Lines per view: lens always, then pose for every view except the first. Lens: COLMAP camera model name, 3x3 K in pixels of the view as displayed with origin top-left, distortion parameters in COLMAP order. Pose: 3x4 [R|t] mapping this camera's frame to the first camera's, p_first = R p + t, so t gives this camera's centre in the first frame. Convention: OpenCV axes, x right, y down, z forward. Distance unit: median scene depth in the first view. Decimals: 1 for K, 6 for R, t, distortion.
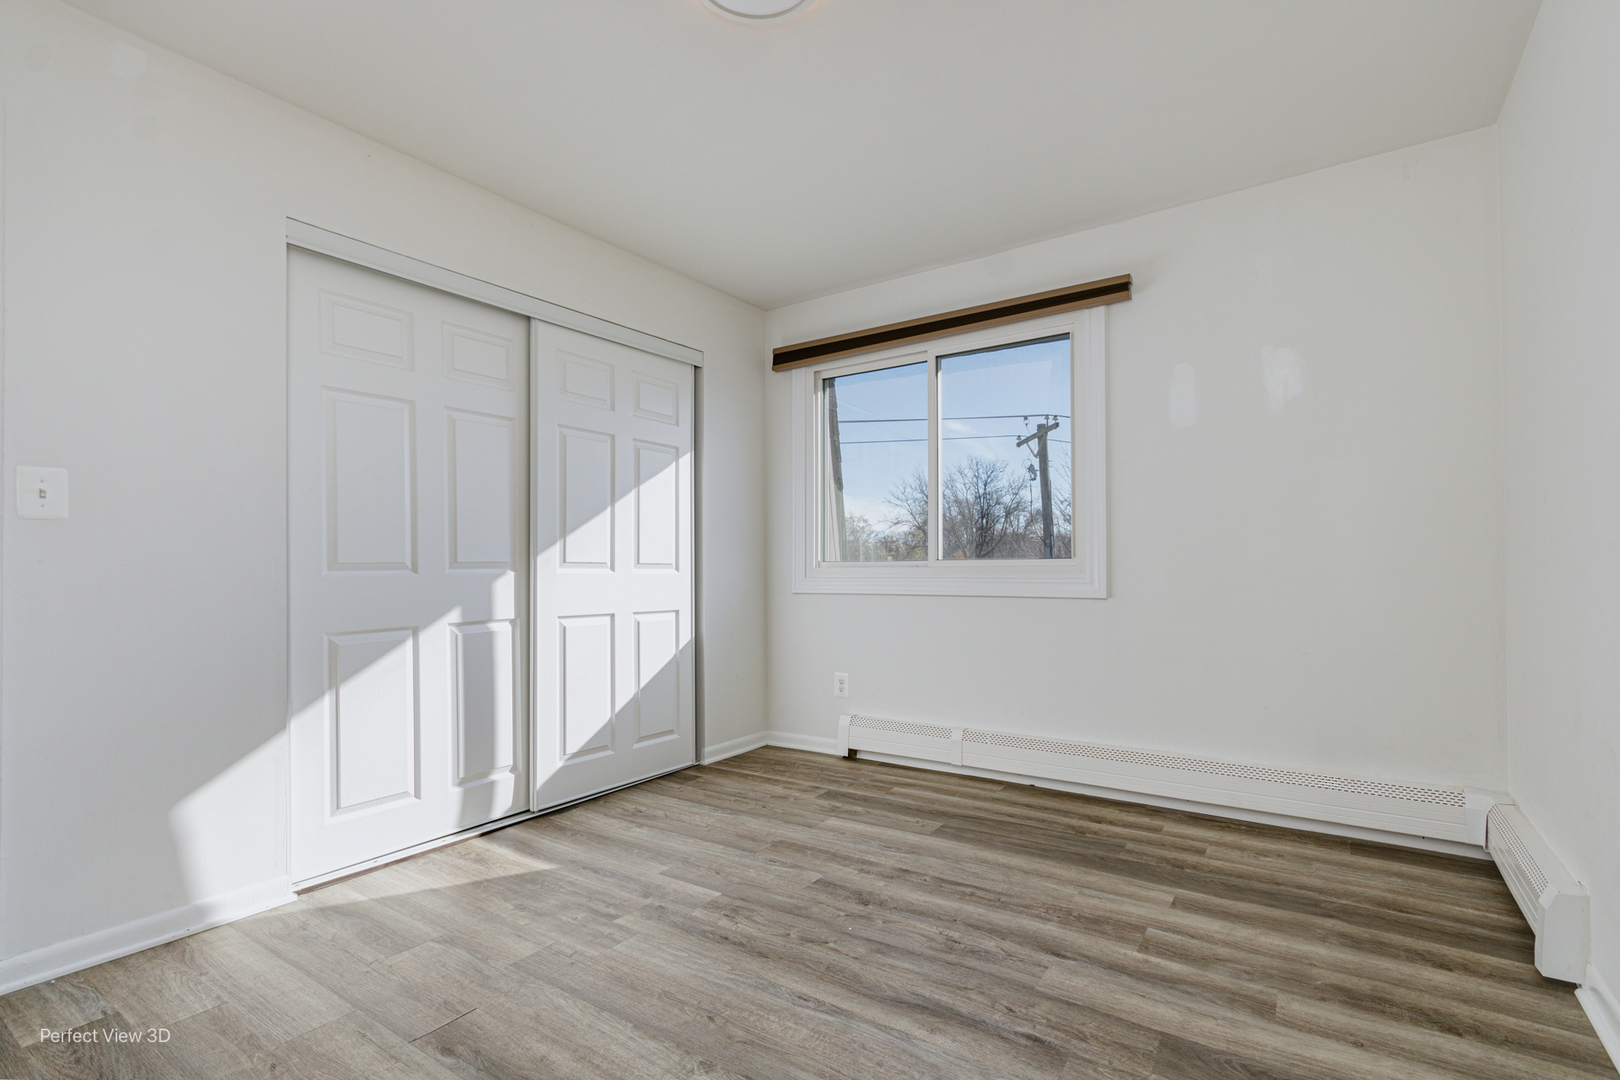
lens RADIAL K [[755.6, 0, 811.7], [0, 755.6, 555.1], [0, 0, 1]] dist [-0.002339, 0.000937]
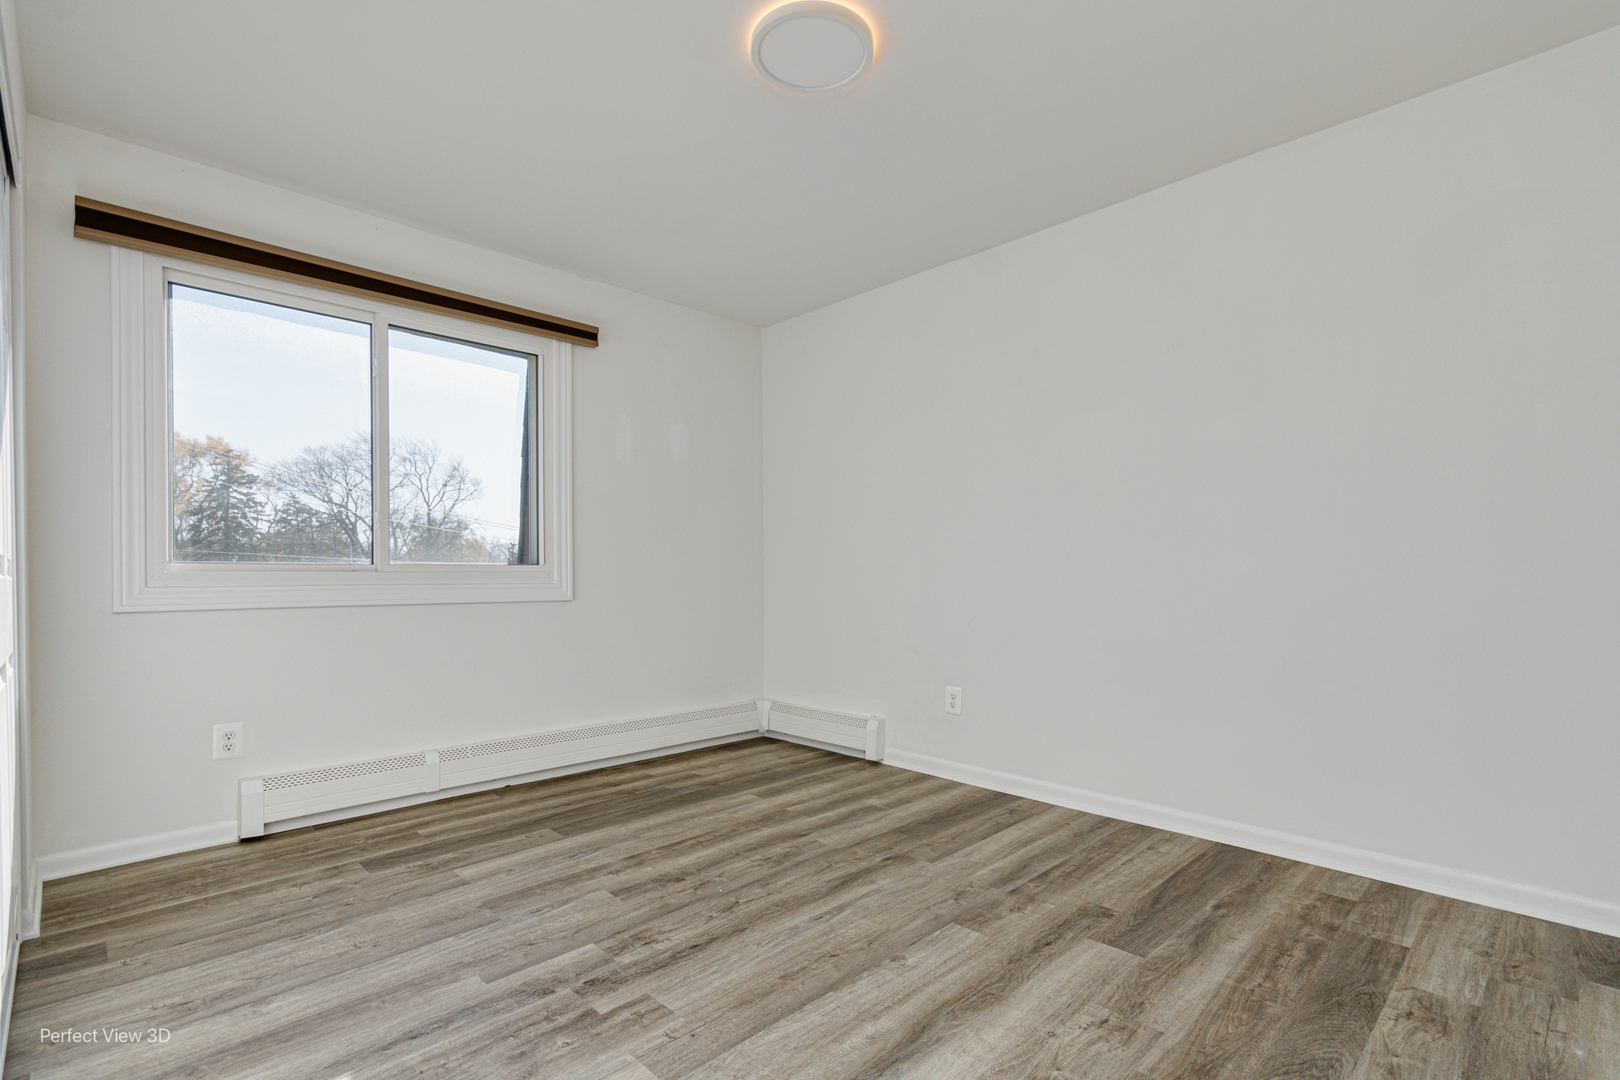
lens RADIAL K [[755.6, 0, 814.4], [0, 755.6, 572.4], [0, 0, 1]] dist [-0.002339, 0.000937]
pose [[0.186079, 0.007606, 0.982505, -0.756055], [-0.016053, 0.999860, -0.004700, 0.016638], [-0.982404, -0.014898, 0.186175, 0.482061]]
